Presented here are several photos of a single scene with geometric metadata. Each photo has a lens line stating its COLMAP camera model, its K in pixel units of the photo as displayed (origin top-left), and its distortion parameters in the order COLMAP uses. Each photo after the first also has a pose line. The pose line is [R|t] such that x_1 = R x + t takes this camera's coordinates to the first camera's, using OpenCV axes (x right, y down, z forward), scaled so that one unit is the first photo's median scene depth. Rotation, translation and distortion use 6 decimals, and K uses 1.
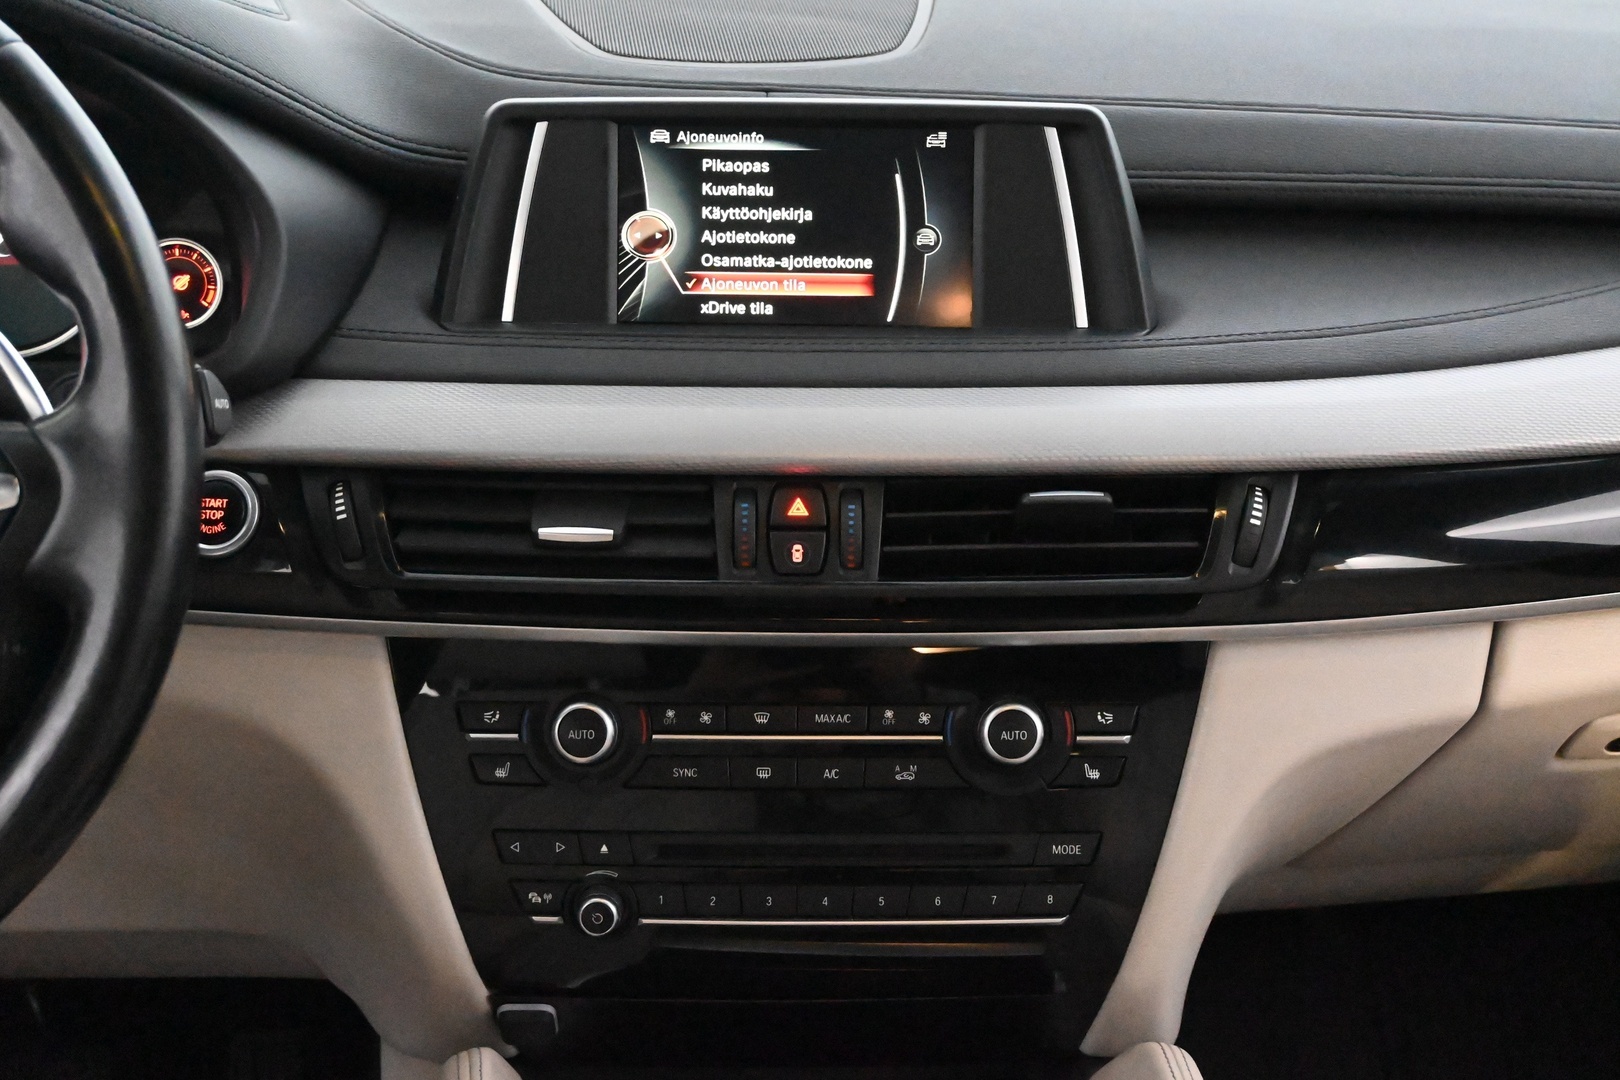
lens RADIAL K [[2385.0, 0, 810.0], [0, 2385.0, 540.0], [0, 0, 1]] dist [0.010578, 0.032041]
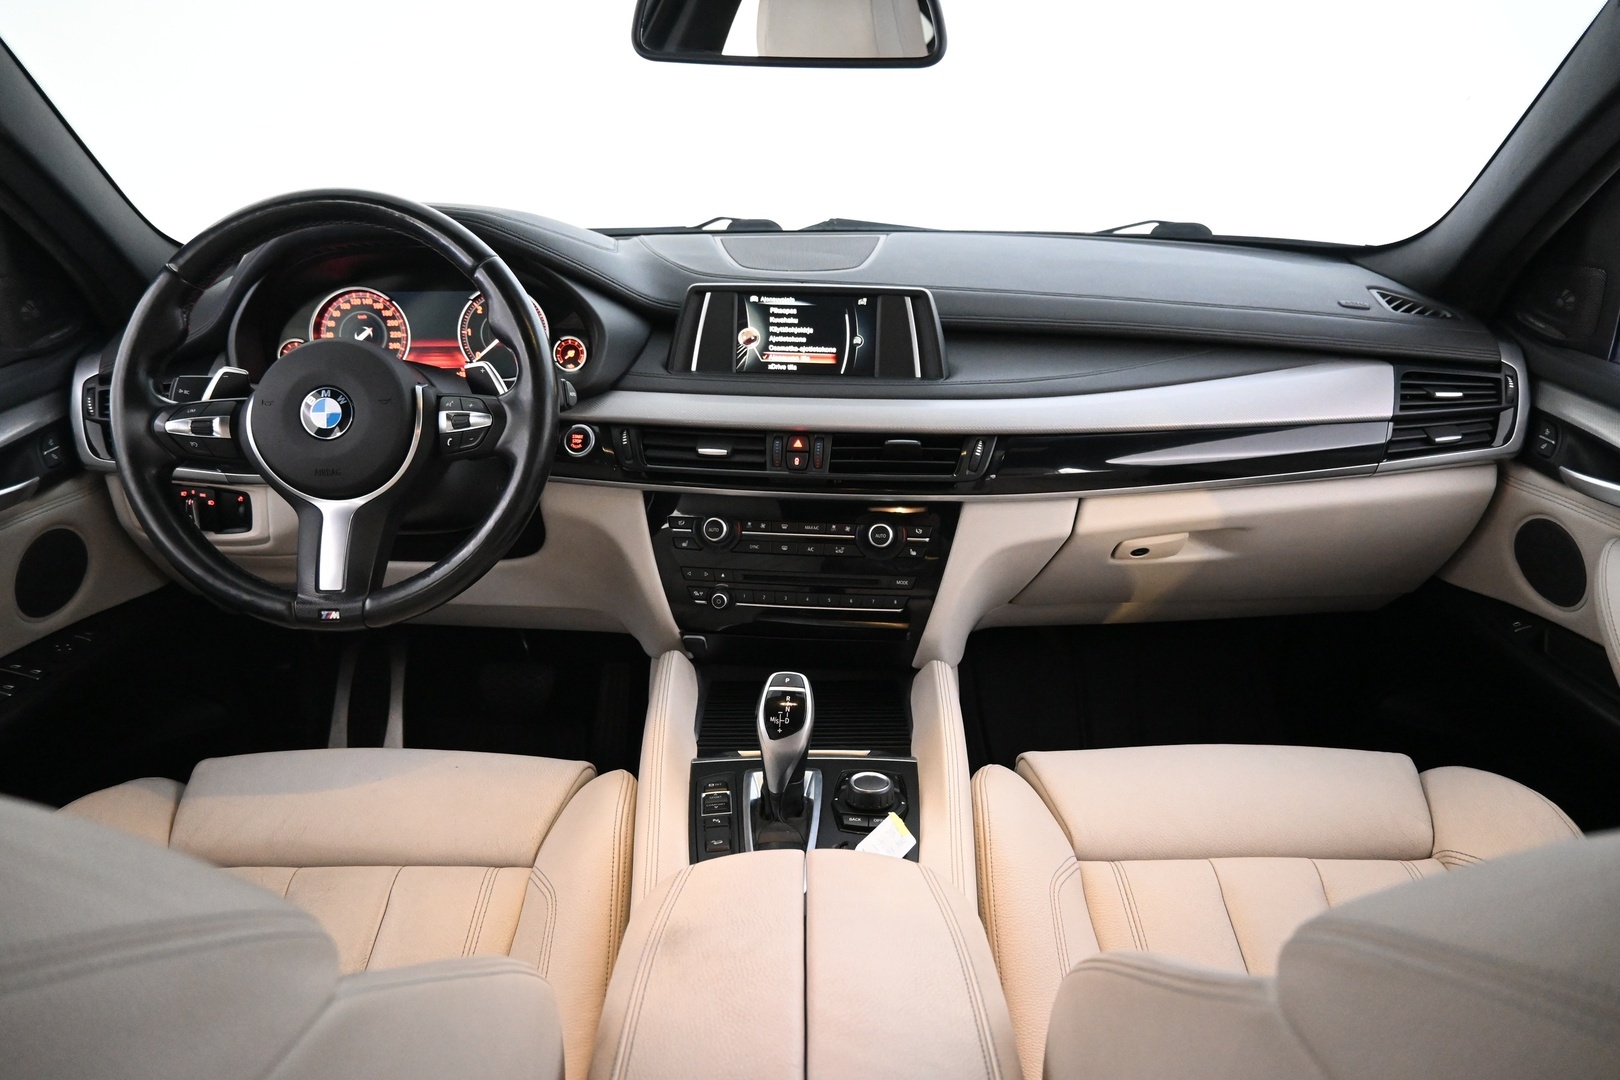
lens RADIAL K [[1093.6, 0, 810.0], [0, 1093.6, 540.0], [0, 0, 1]] dist [-0.007107, -0.002741]
pose [[0.994195, 0.034115, -0.102042, 0.124470], [-0.030896, 0.998979, 0.032970, 0.048139], [0.103063, -0.029626, 0.994234, -0.163730]]
